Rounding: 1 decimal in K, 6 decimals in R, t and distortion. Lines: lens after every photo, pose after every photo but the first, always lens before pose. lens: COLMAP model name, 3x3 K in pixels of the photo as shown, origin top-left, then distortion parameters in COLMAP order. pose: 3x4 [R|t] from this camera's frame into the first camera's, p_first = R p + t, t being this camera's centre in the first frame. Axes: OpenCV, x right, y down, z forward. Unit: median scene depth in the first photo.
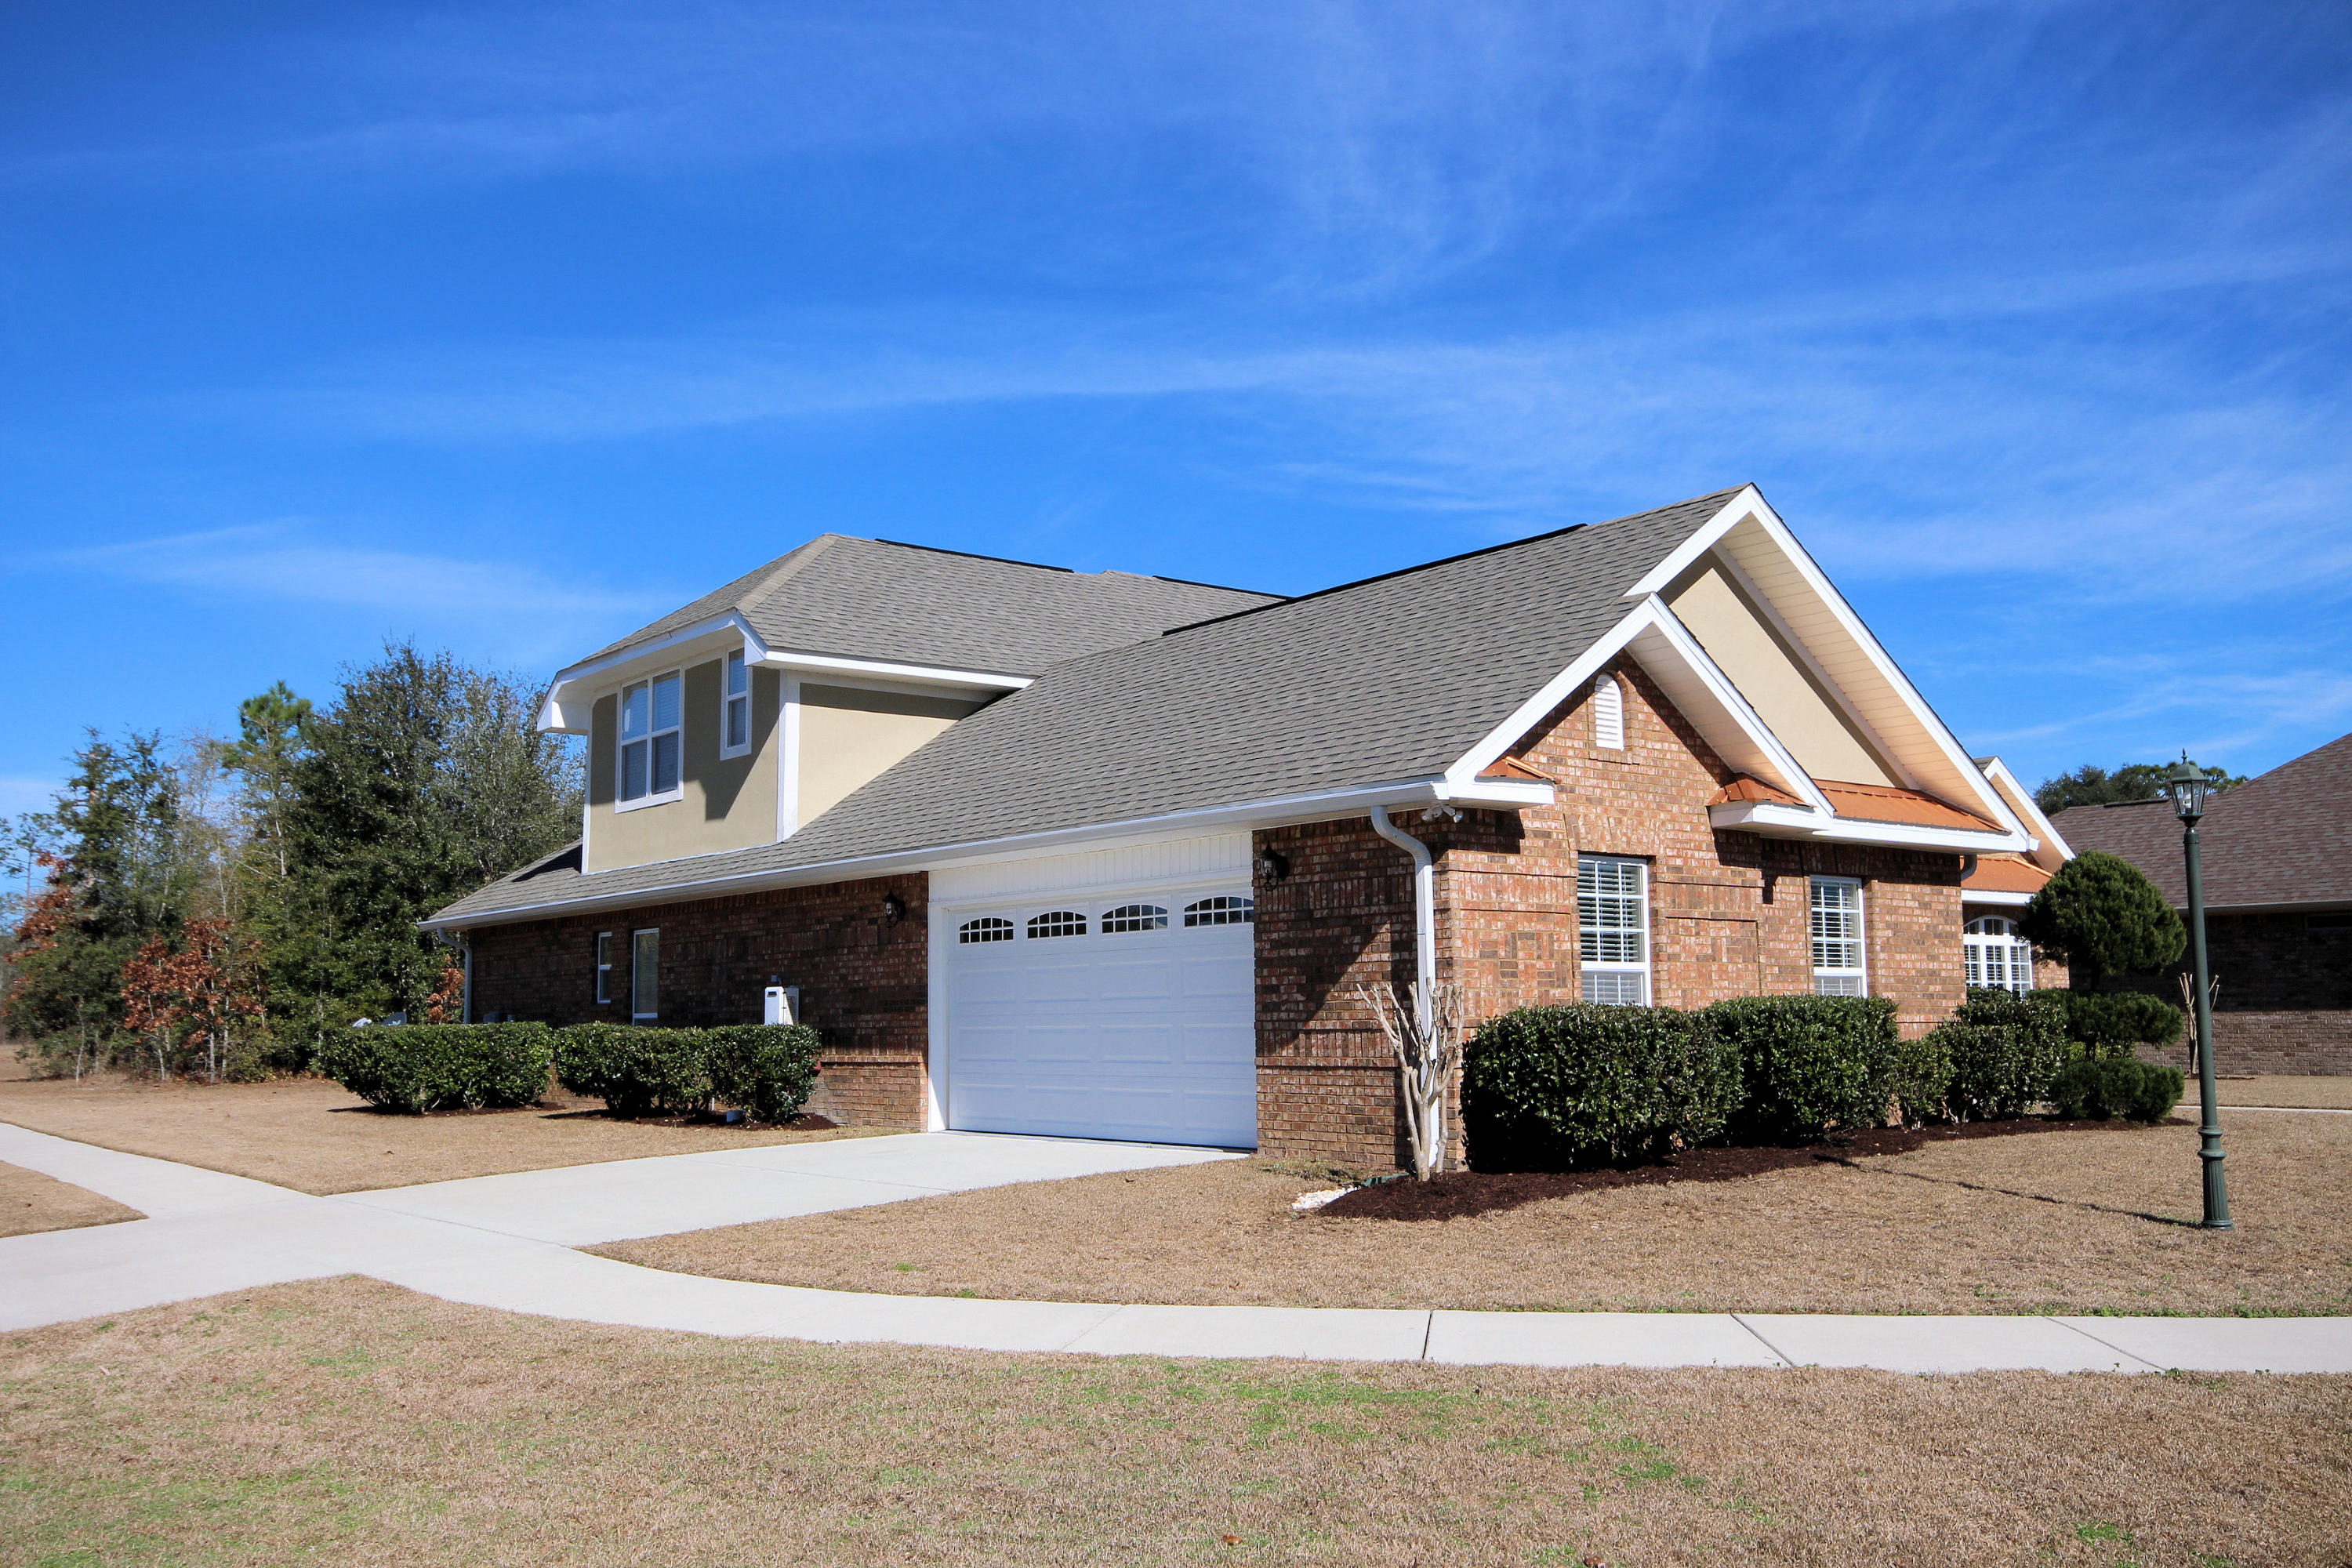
lens RADIAL K [[2021.0, 0, 1173.3], [0, 2021.0, 797.7], [0, 0, 1]] dist [0.002300, 0.034861]
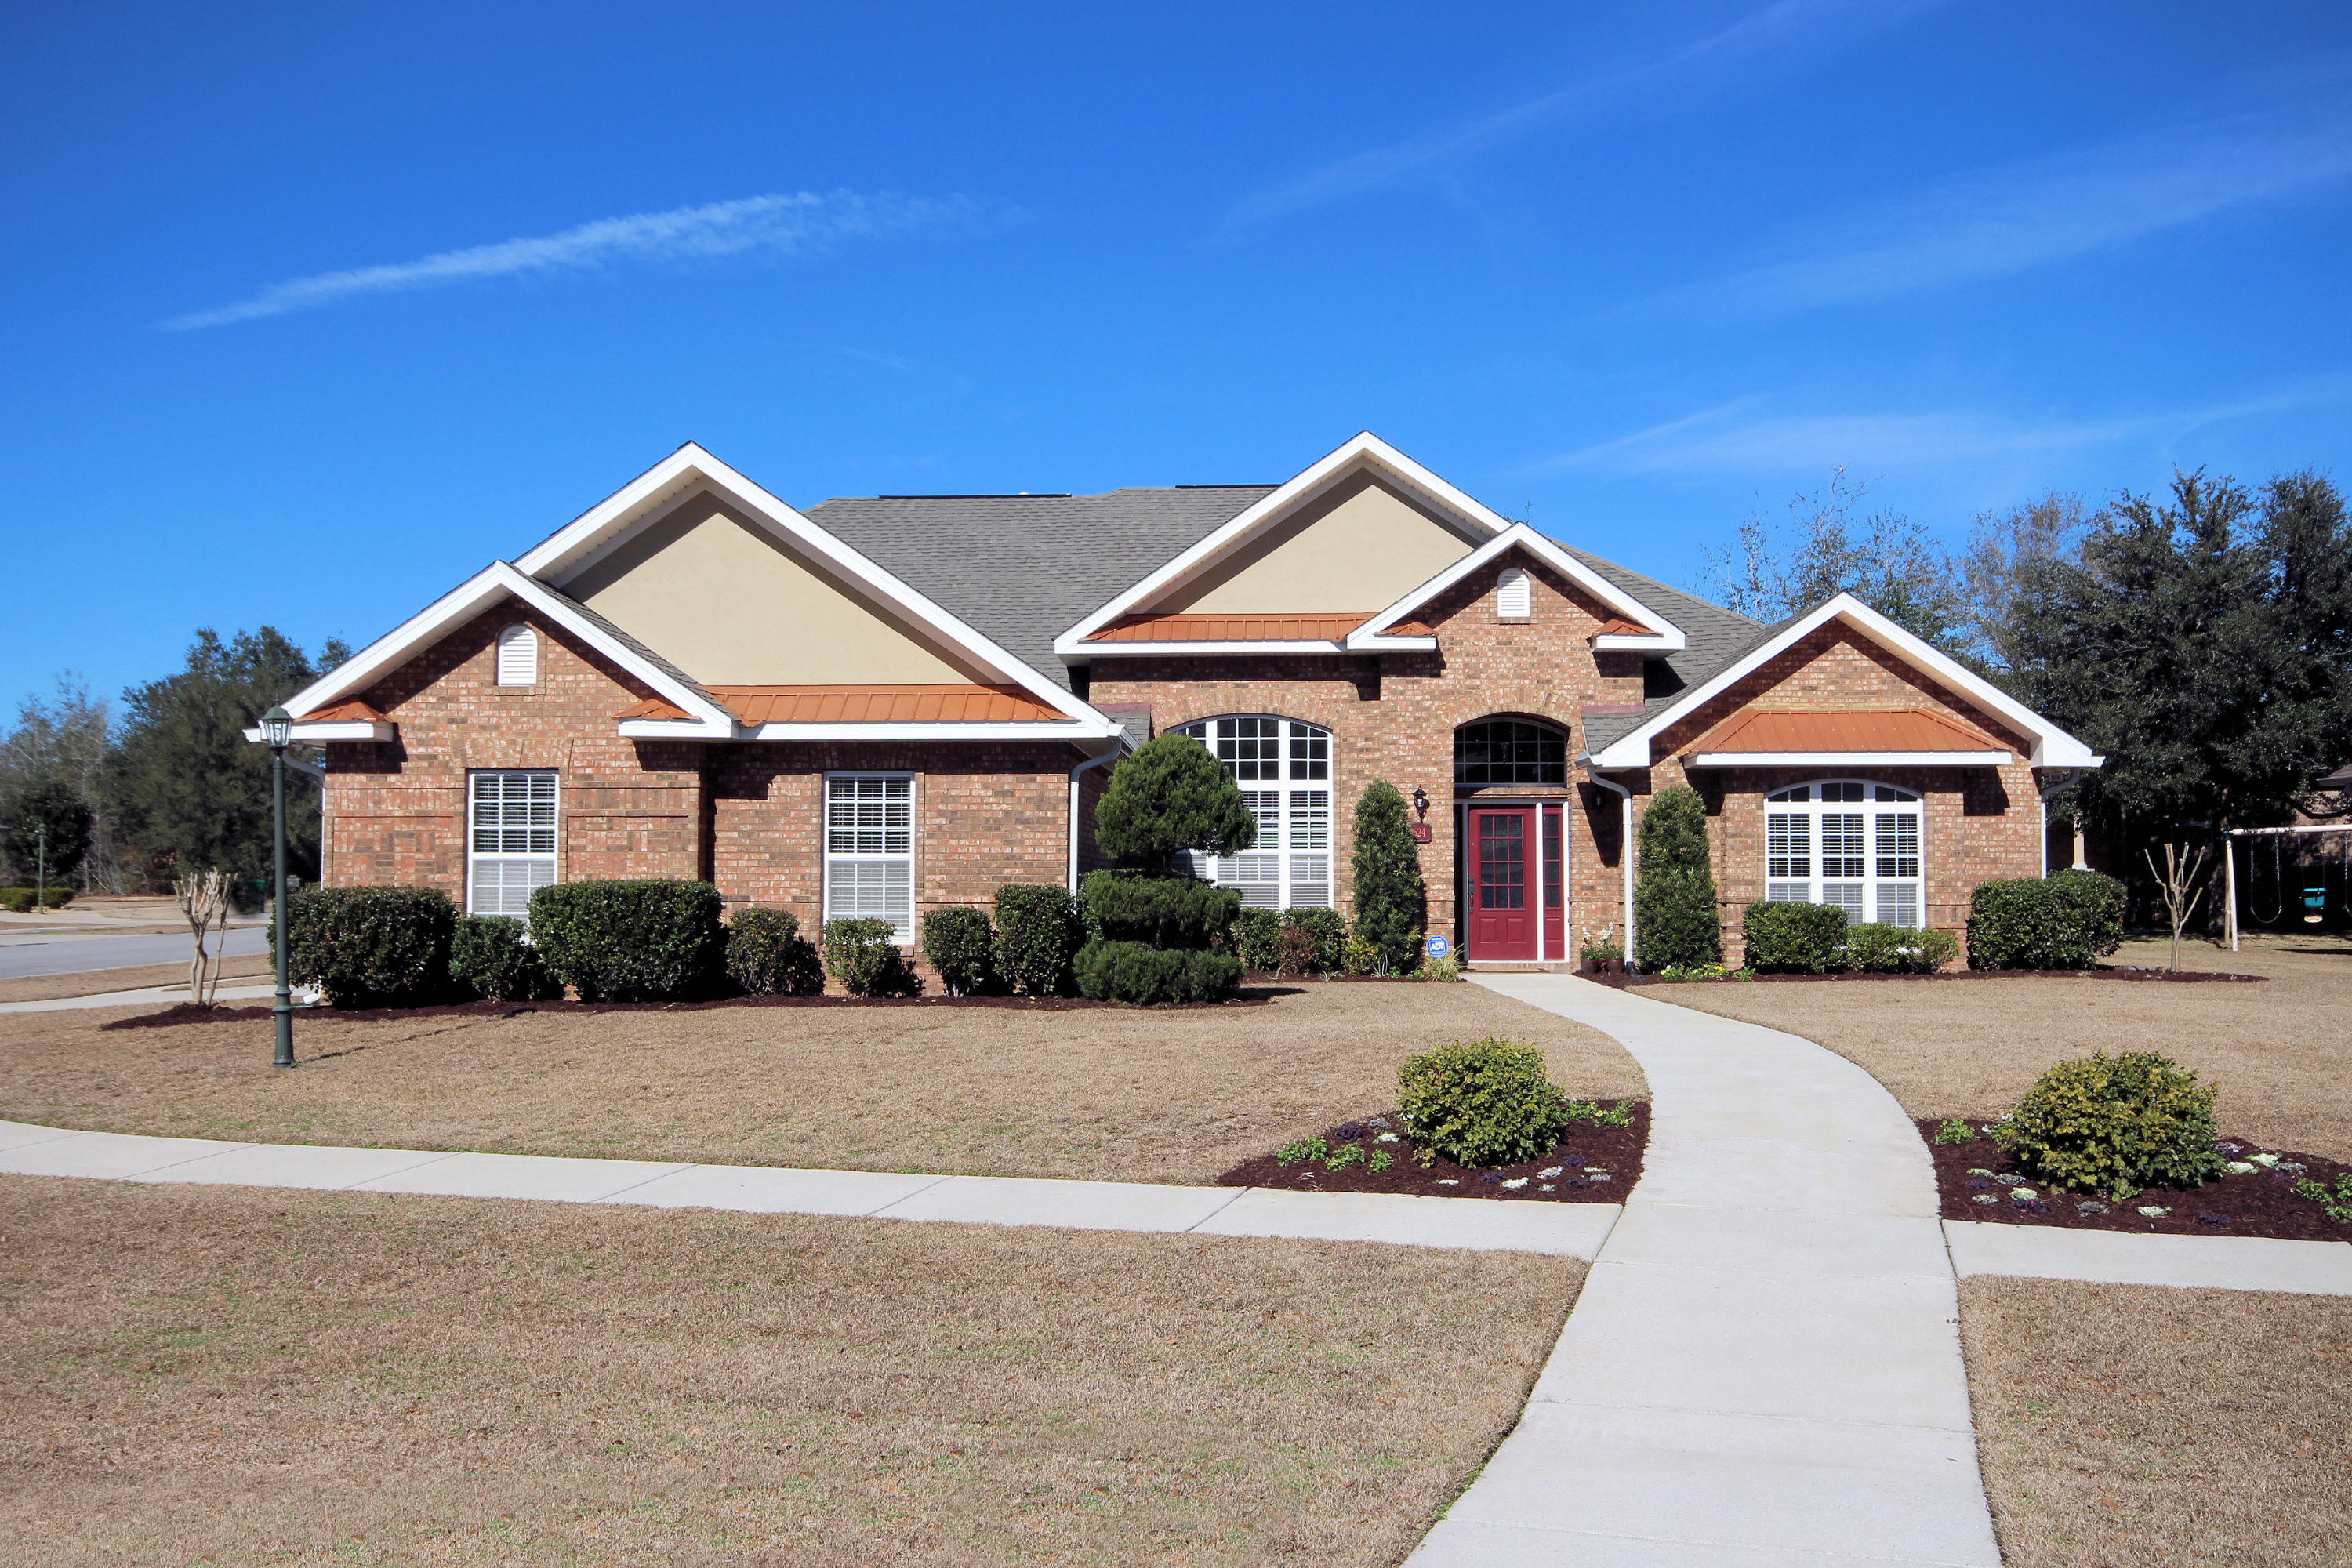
lens RADIAL K [[2021.0, 0, 1173.3], [0, 2021.0, 797.7], [0, 0, 1]] dist [0.002300, 0.034861]
pose [[0.753702, -0.019654, -0.656922, 1.223546], [0.065837, 0.996783, 0.045714, 0.013966], [0.653910, -0.077704, 0.752571, 0.281208]]
